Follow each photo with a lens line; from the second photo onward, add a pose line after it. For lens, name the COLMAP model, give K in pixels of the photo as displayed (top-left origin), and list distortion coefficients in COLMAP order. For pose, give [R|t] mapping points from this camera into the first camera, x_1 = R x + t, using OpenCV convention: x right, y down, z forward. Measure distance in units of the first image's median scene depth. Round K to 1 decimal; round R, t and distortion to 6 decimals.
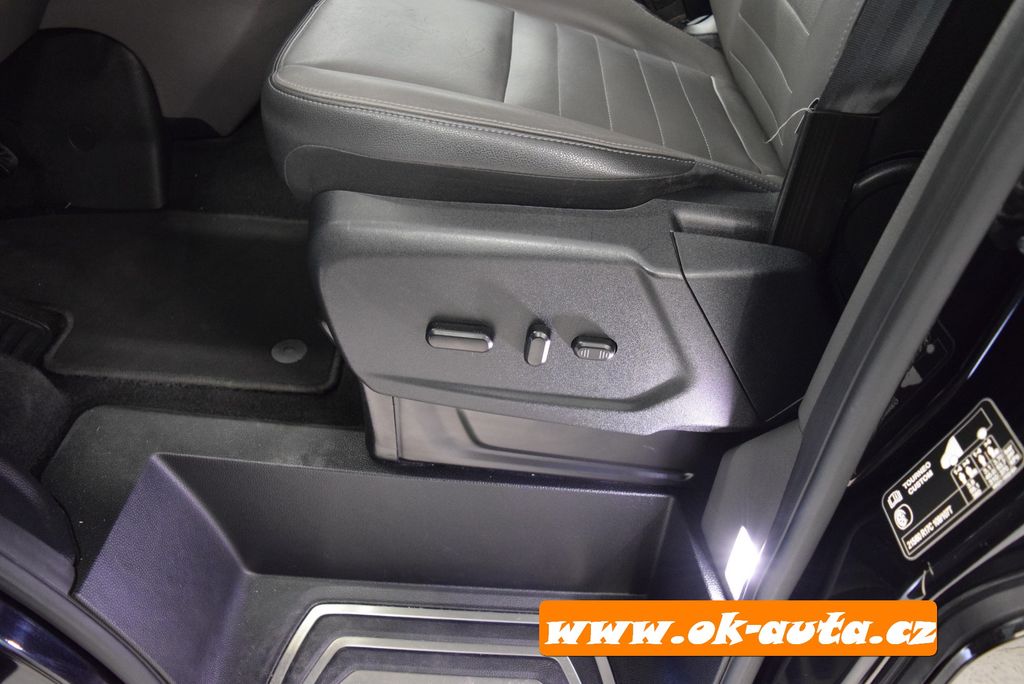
lens RADIAL K [[799.1, 0, 515.3], [0, 799.1, 338.5], [0, 0, 1]] dist [-0.090858, 0.013869]
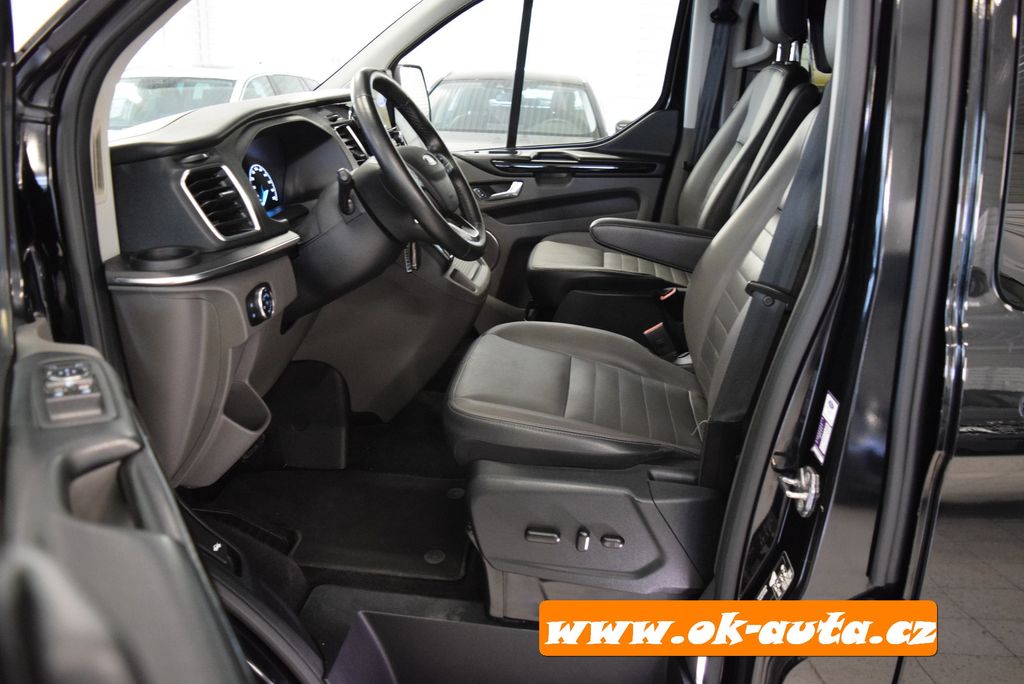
lens RADIAL K [[799.1, 0, 515.3], [0, 799.1, 338.5], [0, 0, 1]] dist [-0.090858, 0.013869]
pose [[0.996601, -0.012076, -0.081487, 0.026112], [-0.015129, 0.945542, -0.325149, 0.163620], [0.080976, 0.325277, 0.942145, -0.918039]]
